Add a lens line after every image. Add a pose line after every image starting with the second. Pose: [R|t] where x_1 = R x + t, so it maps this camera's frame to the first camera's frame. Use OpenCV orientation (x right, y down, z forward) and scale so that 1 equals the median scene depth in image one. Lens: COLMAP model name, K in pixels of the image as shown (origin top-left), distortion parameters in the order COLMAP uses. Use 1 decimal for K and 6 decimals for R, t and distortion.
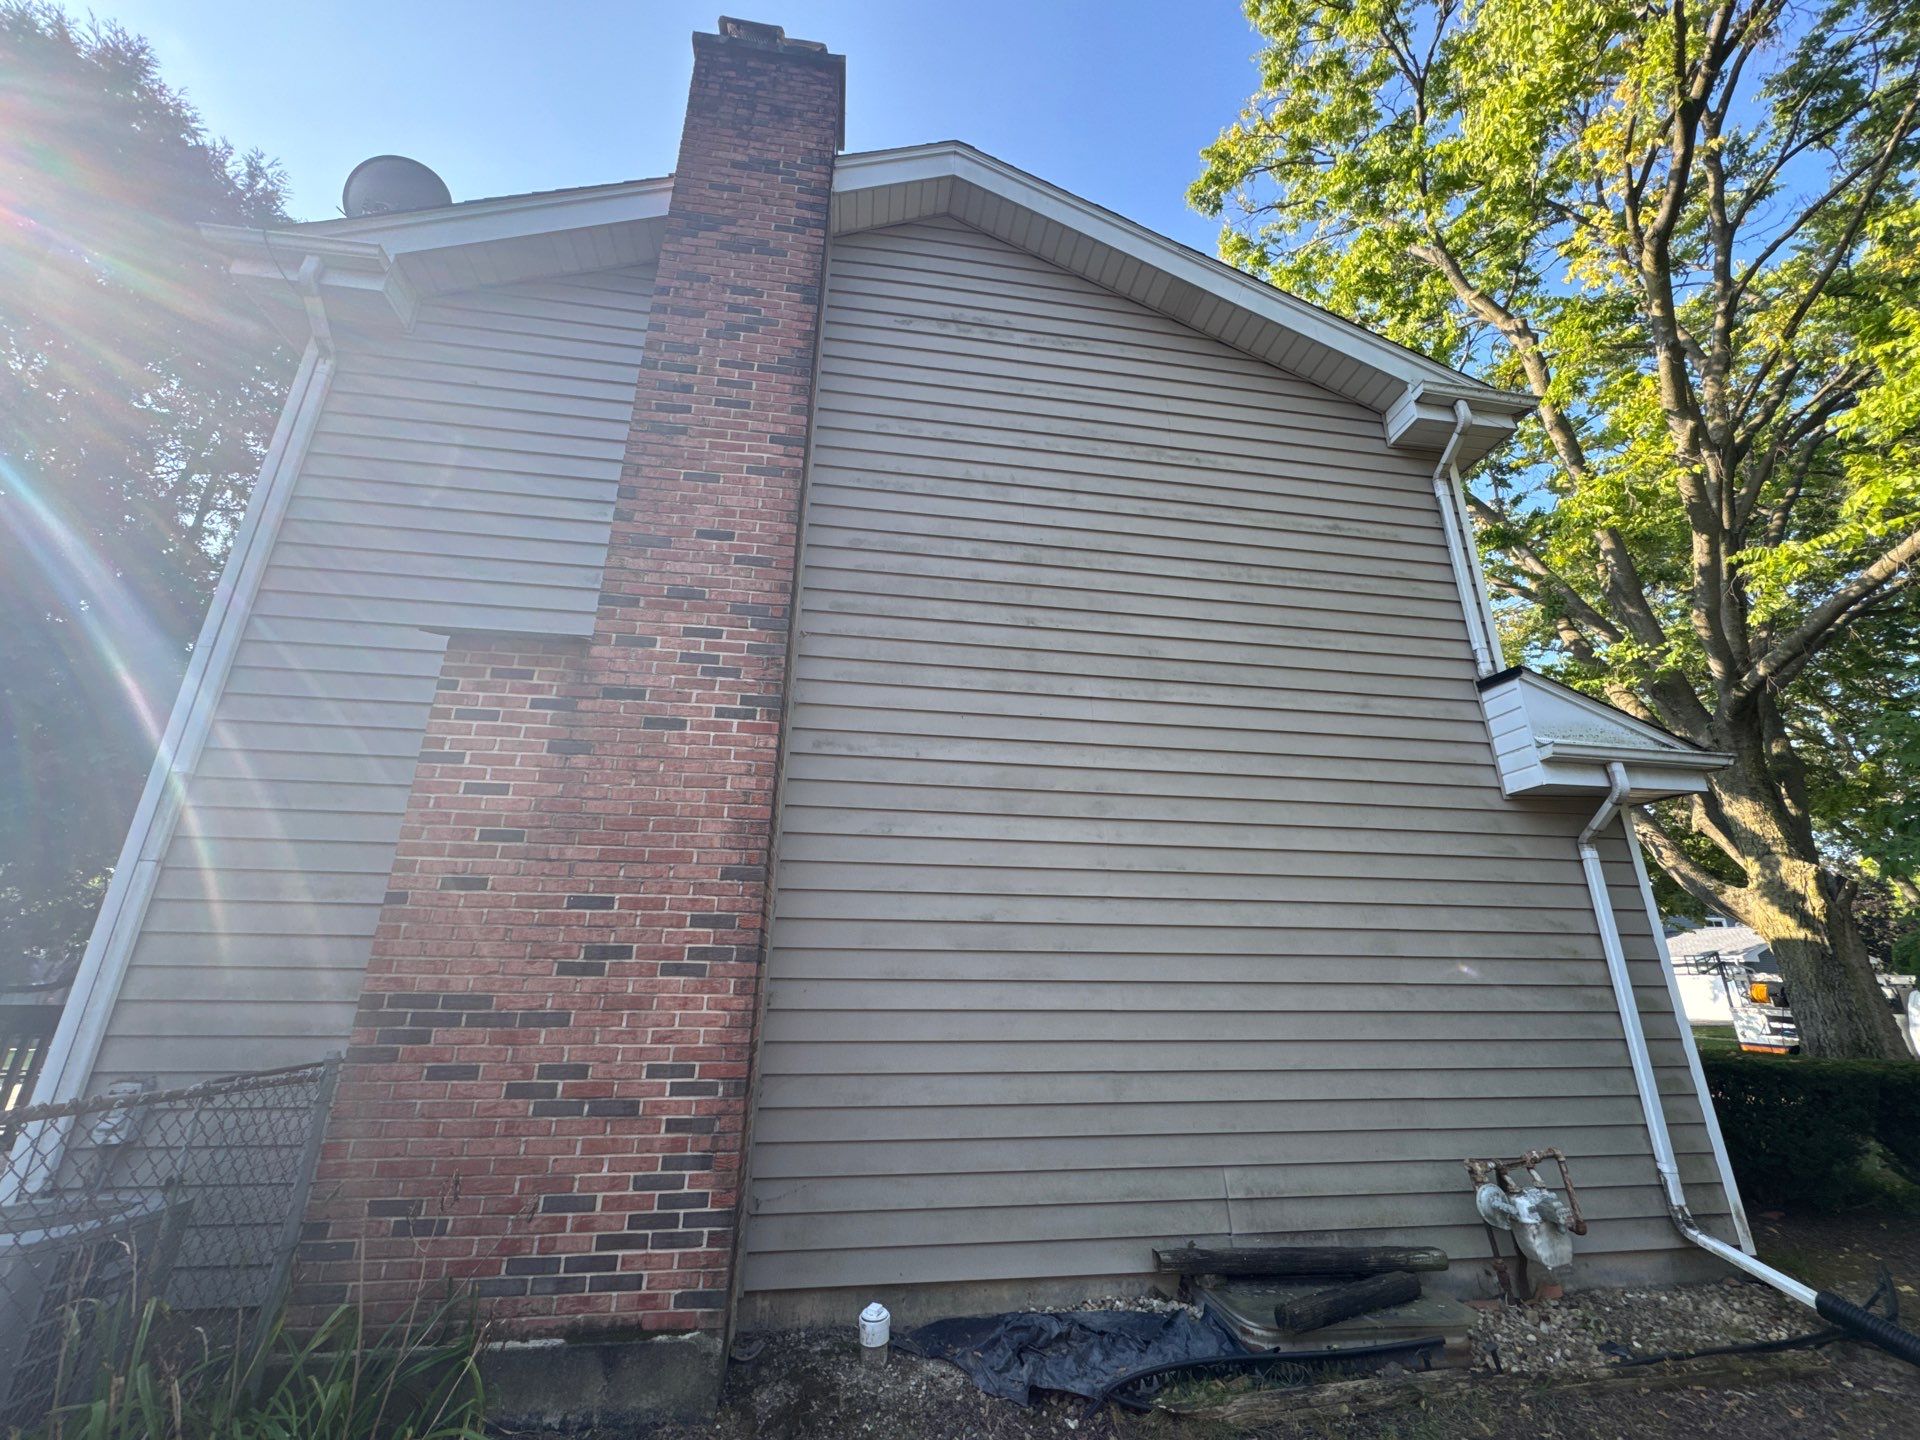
lens RADIAL K [[762.1, 0, 960.0], [0, 762.1, 720.0], [0, 0, 1]] dist [-0.000305, -0.000125]
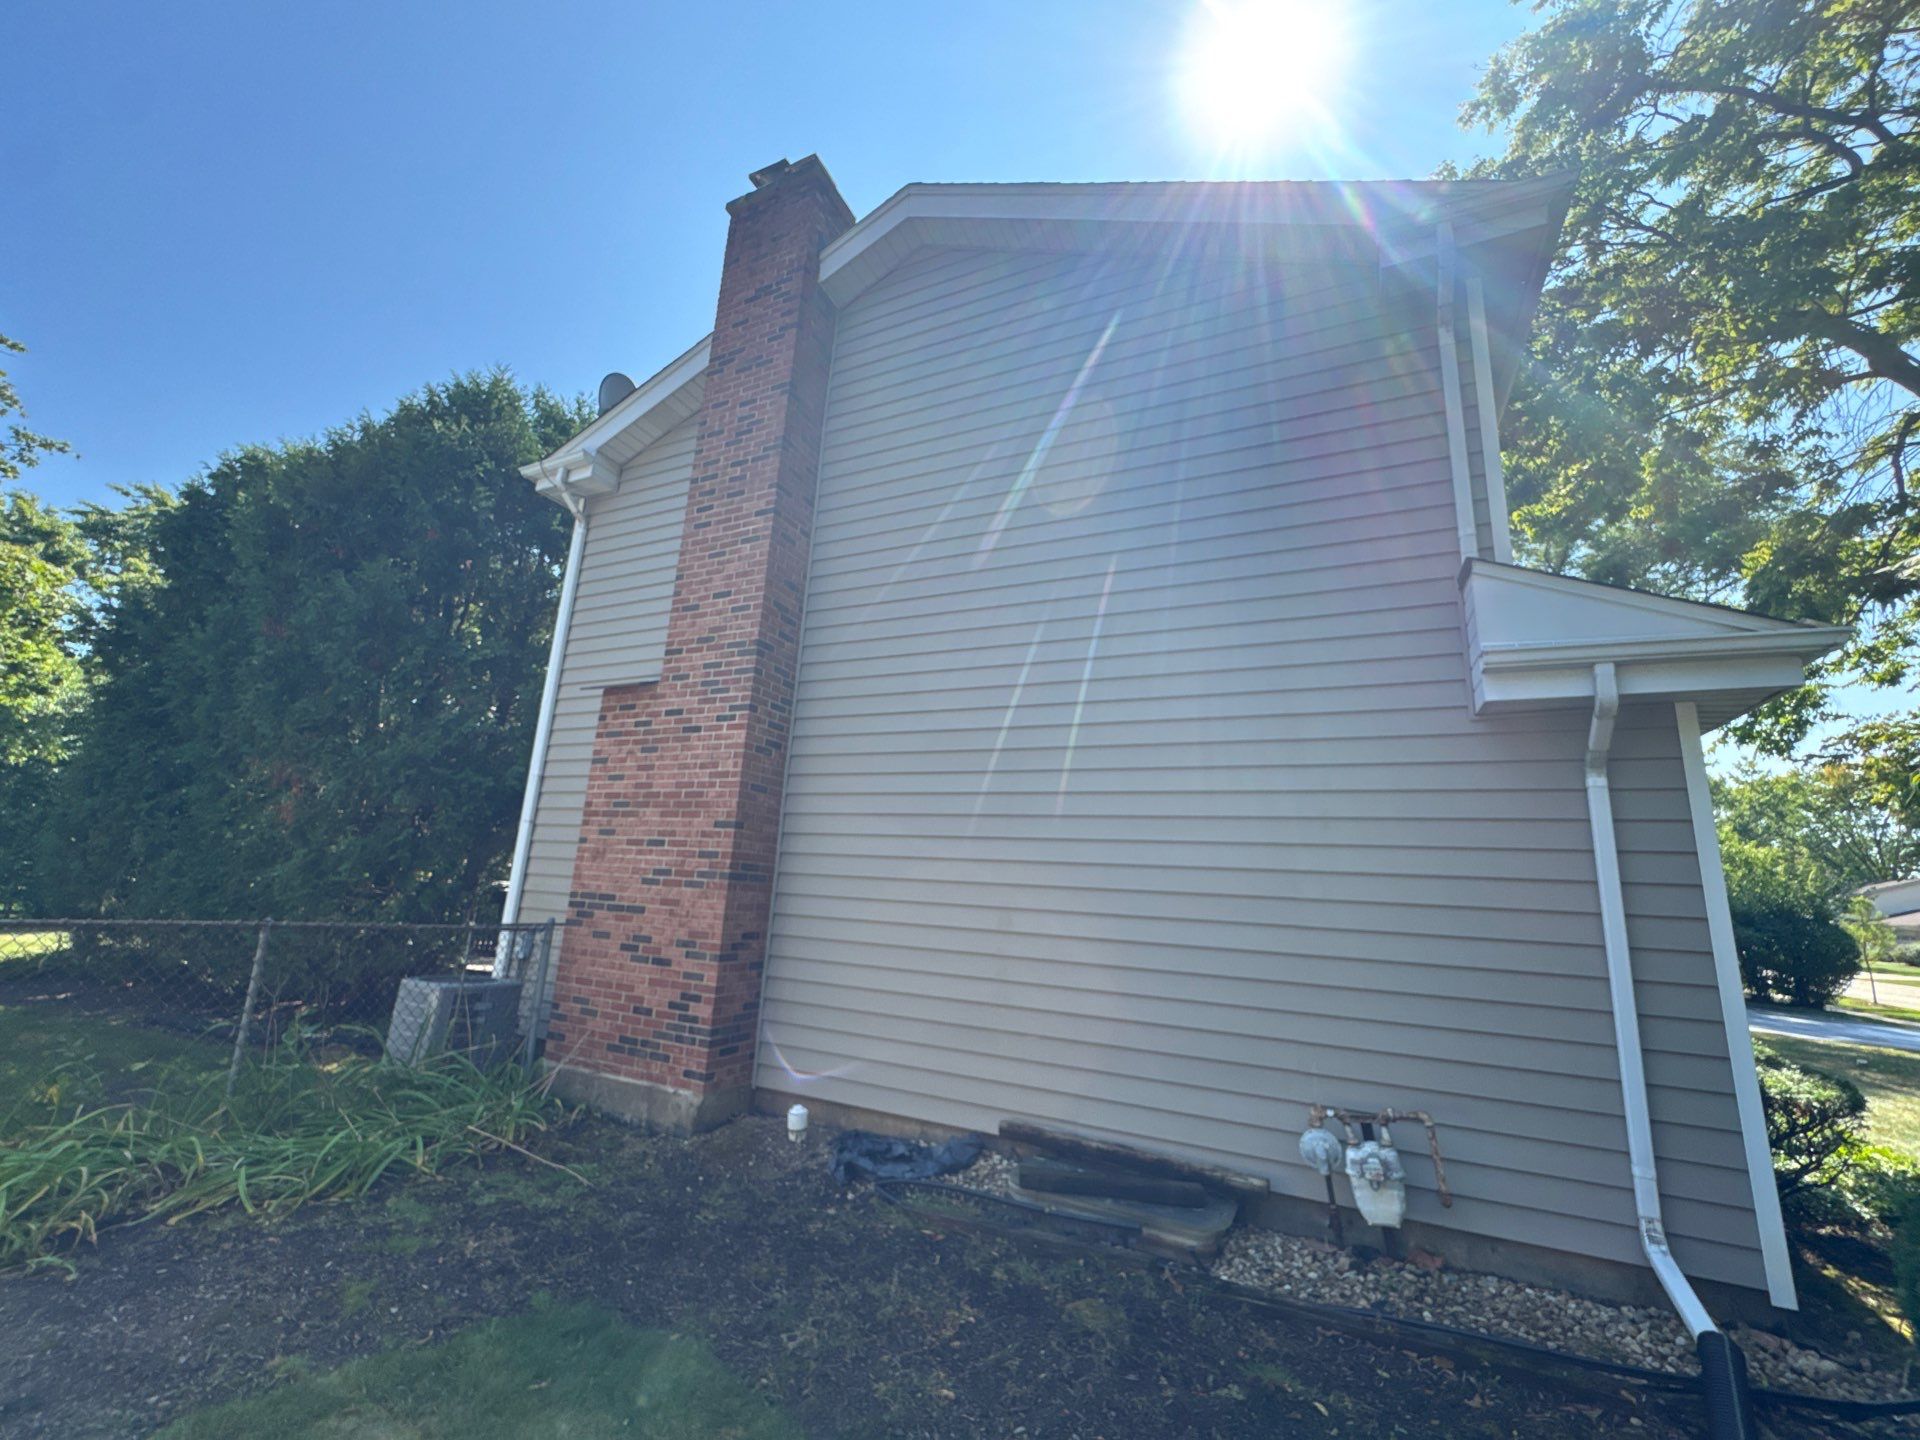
lens RADIAL K [[762.1, 0, 960.0], [0, 762.1, 720.0], [0, 0, 1]] dist [-0.000305, -0.000125]
pose [[0.828340, -0.087033, -0.553424, 0.917568], [0.134149, 0.989934, 0.045109, -0.010718], [0.543928, -0.111607, 0.831677, 0.006353]]
